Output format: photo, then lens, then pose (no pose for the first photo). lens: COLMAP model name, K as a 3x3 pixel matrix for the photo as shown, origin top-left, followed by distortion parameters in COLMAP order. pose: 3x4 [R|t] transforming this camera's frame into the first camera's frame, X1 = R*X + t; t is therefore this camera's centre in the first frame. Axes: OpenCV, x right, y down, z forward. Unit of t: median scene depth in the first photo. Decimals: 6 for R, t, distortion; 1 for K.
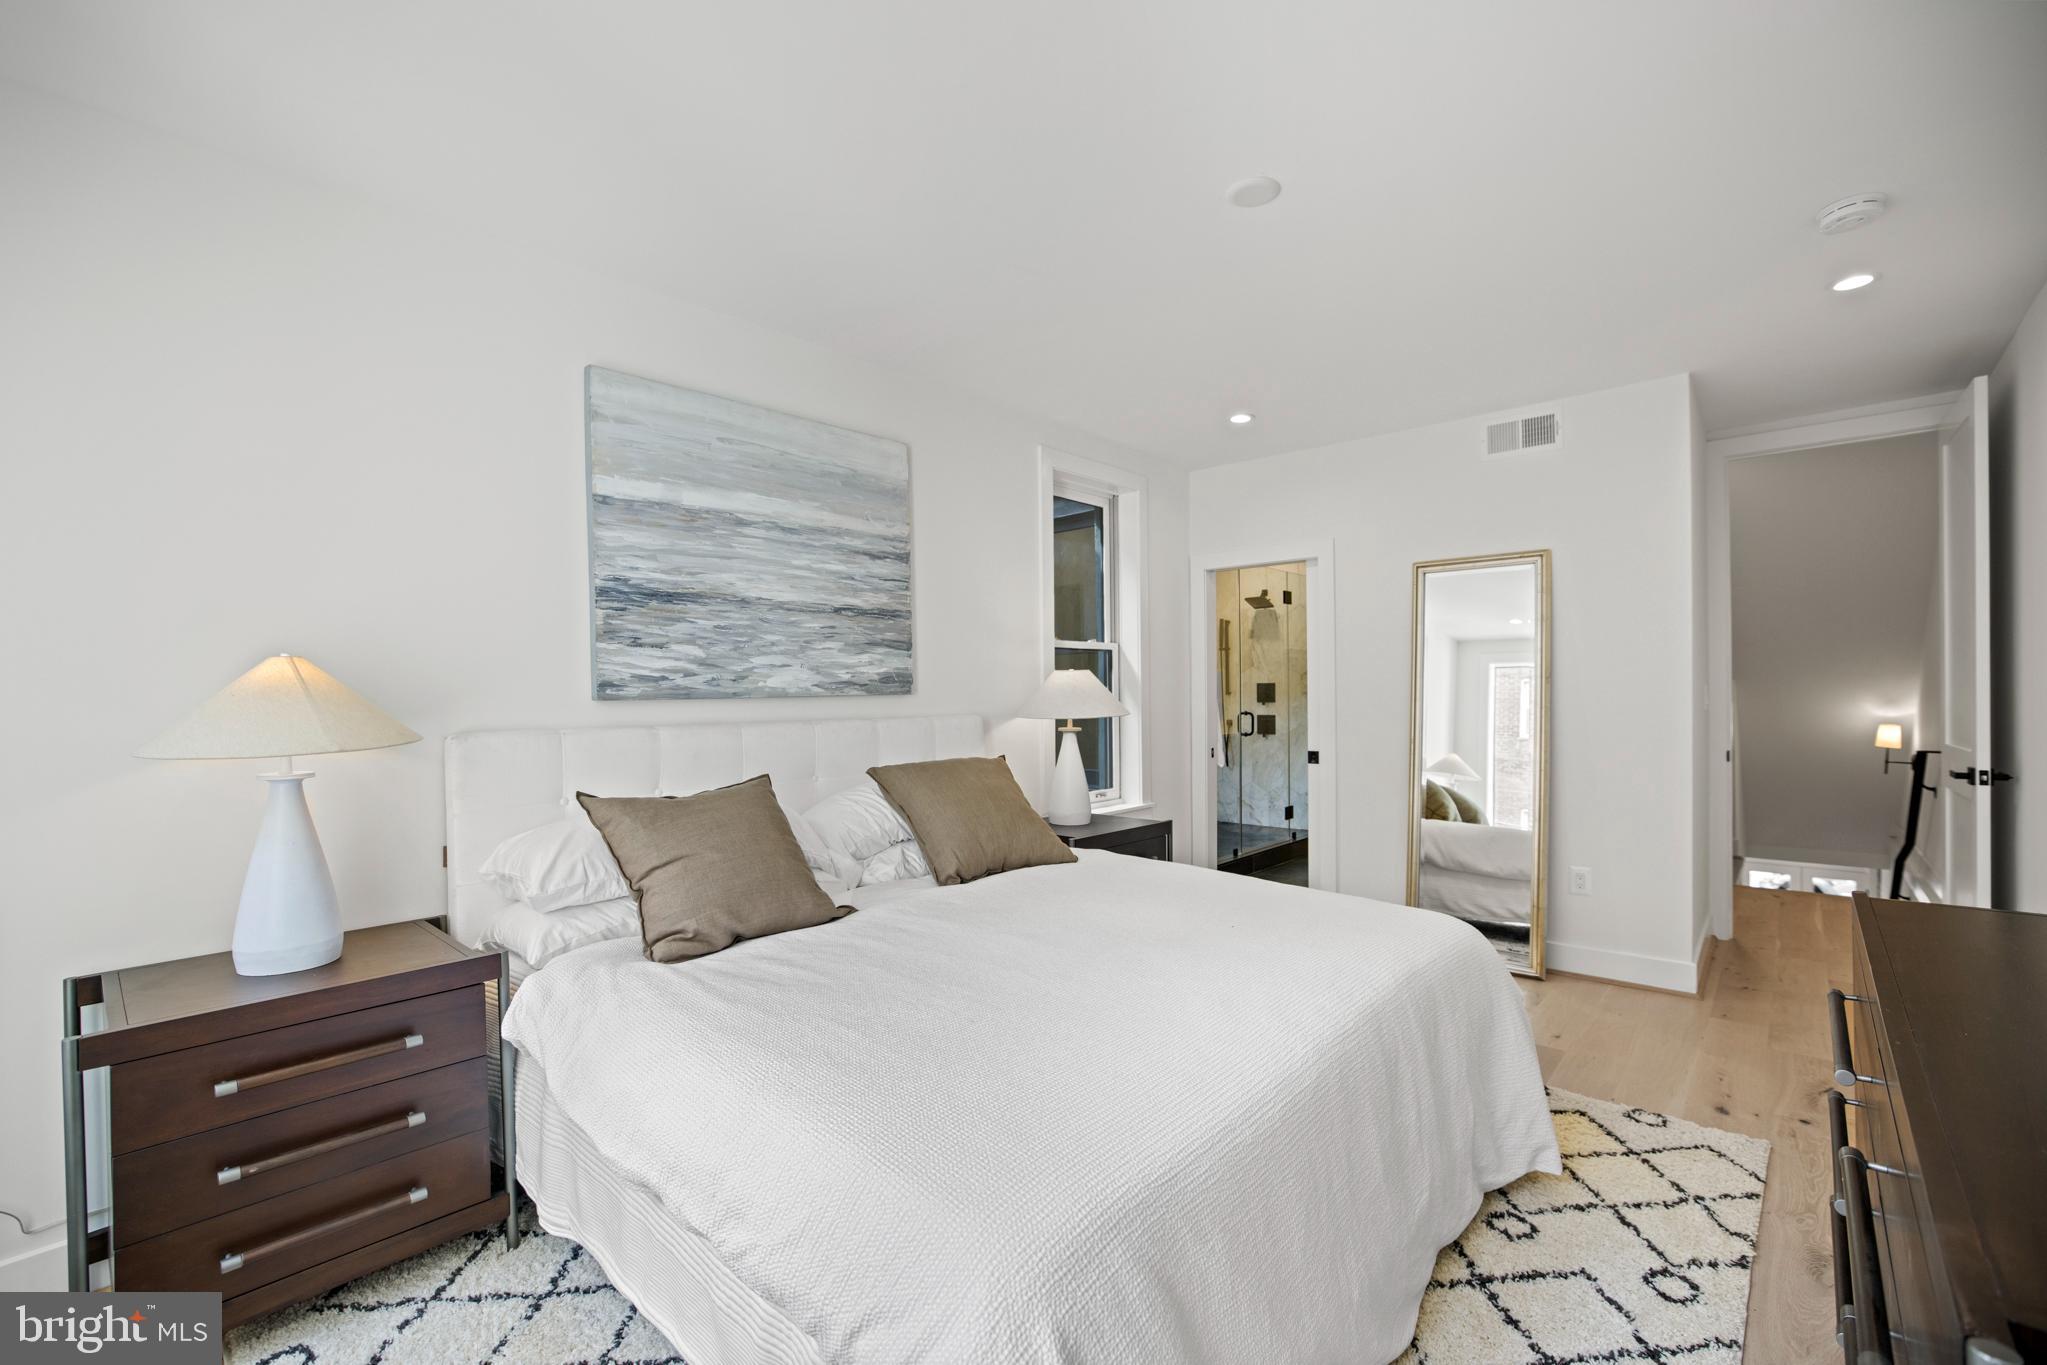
lens RADIAL K [[894.2, 0, 1015.8], [0, 894.2, 667.0], [0, 0, 1]] dist [-0.048316, 0.019380]
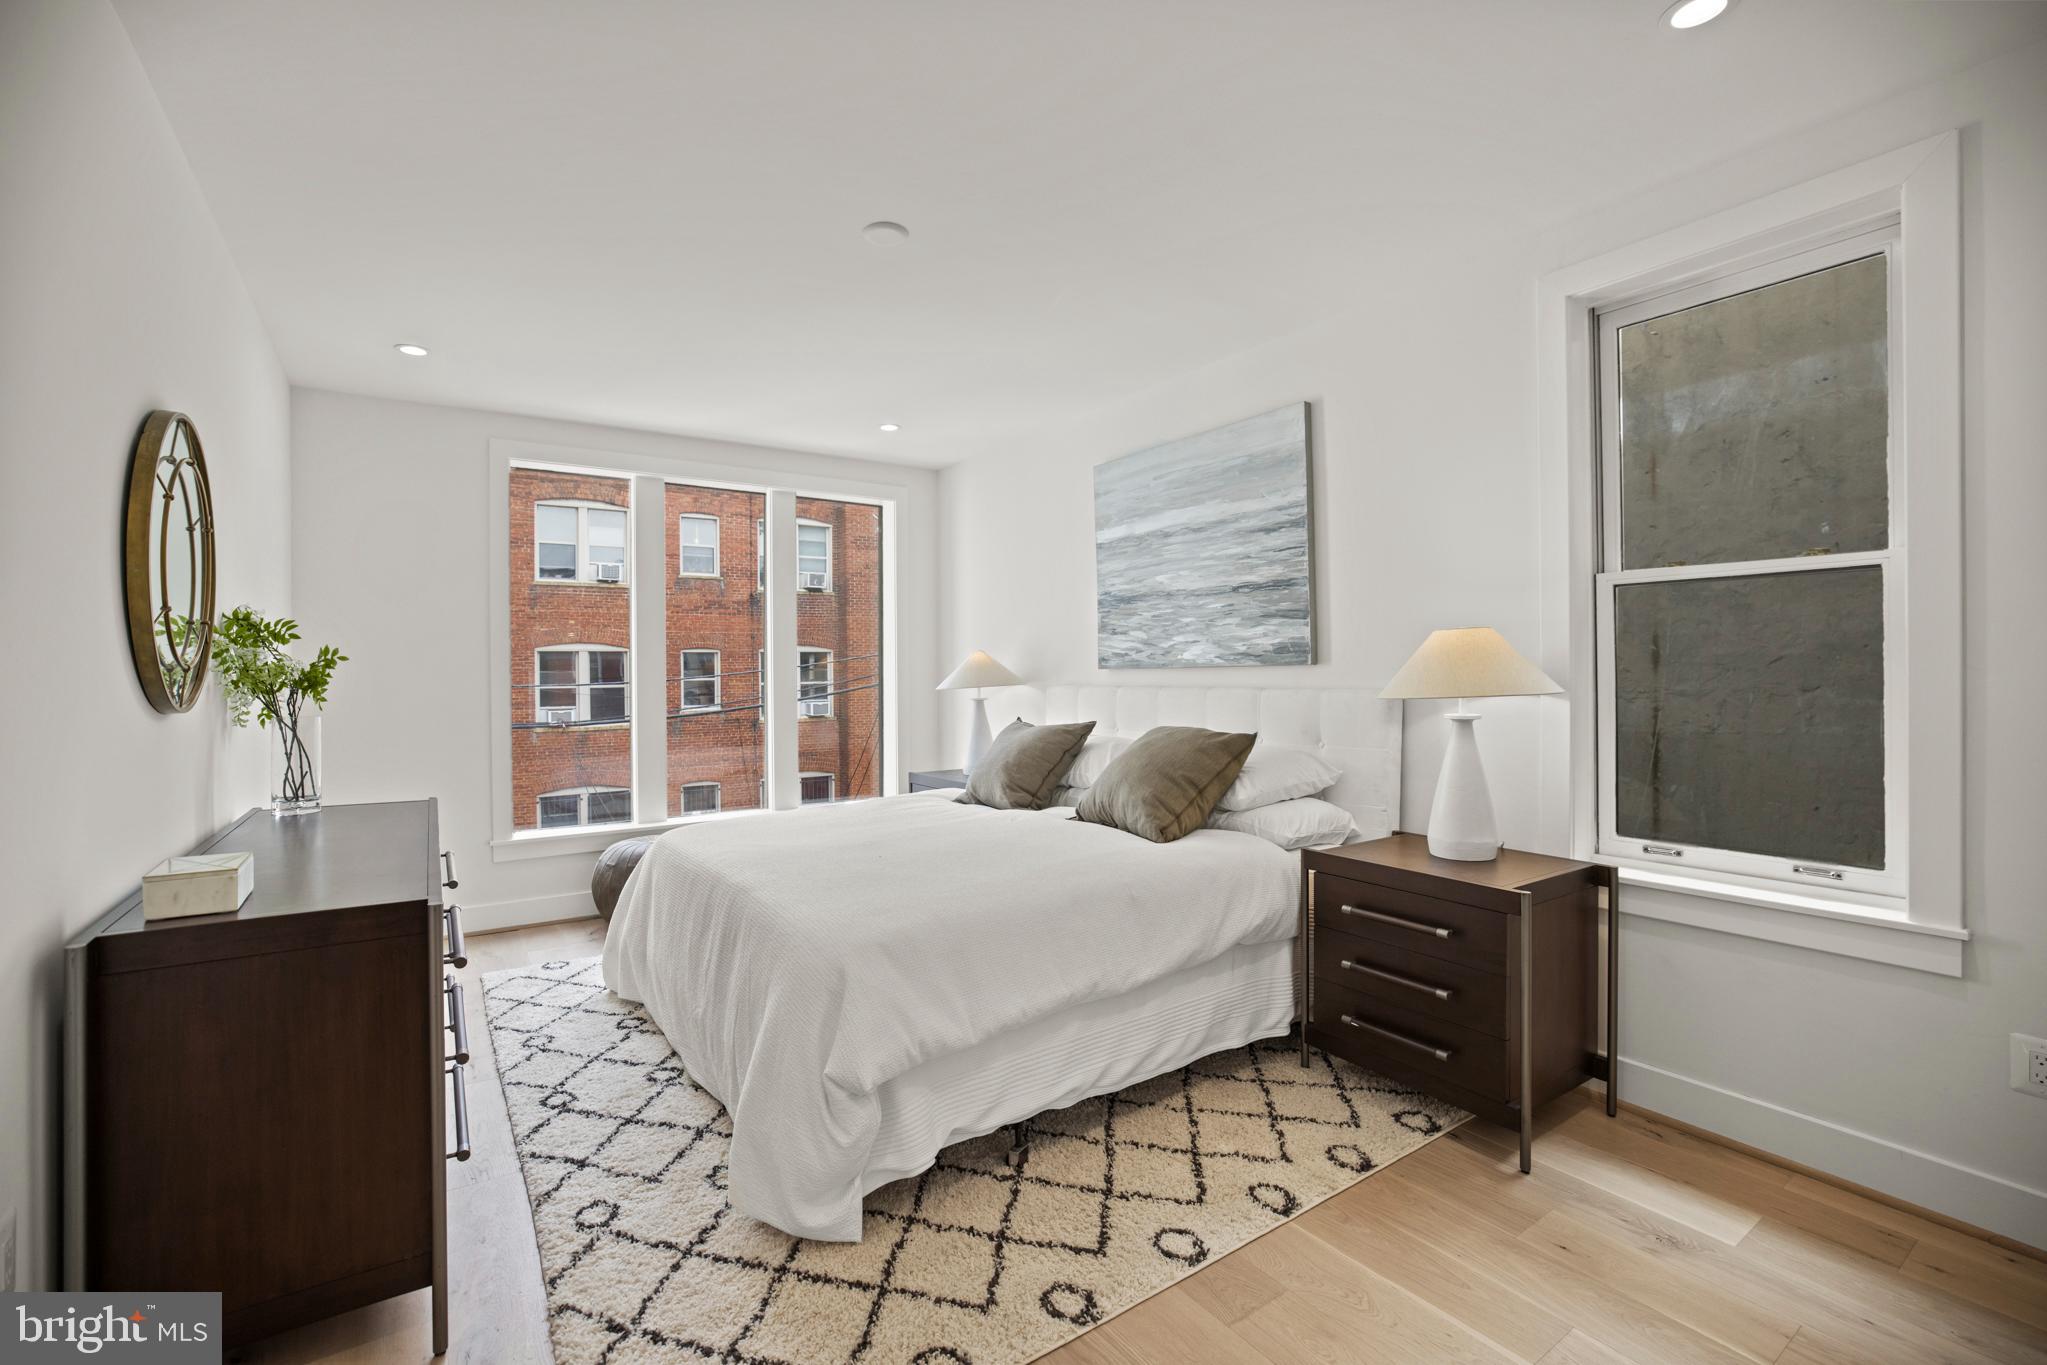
lens RADIAL K [[894.2, 0, 1015.8], [0, 894.2, 667.0], [0, 0, 1]] dist [-0.048316, 0.019380]
pose [[-0.248455, 0.012613, -0.968561, 0.991324], [0.042887, 0.999078, 0.002009, 0.020326], [0.967694, -0.041039, -0.248767, 1.055982]]
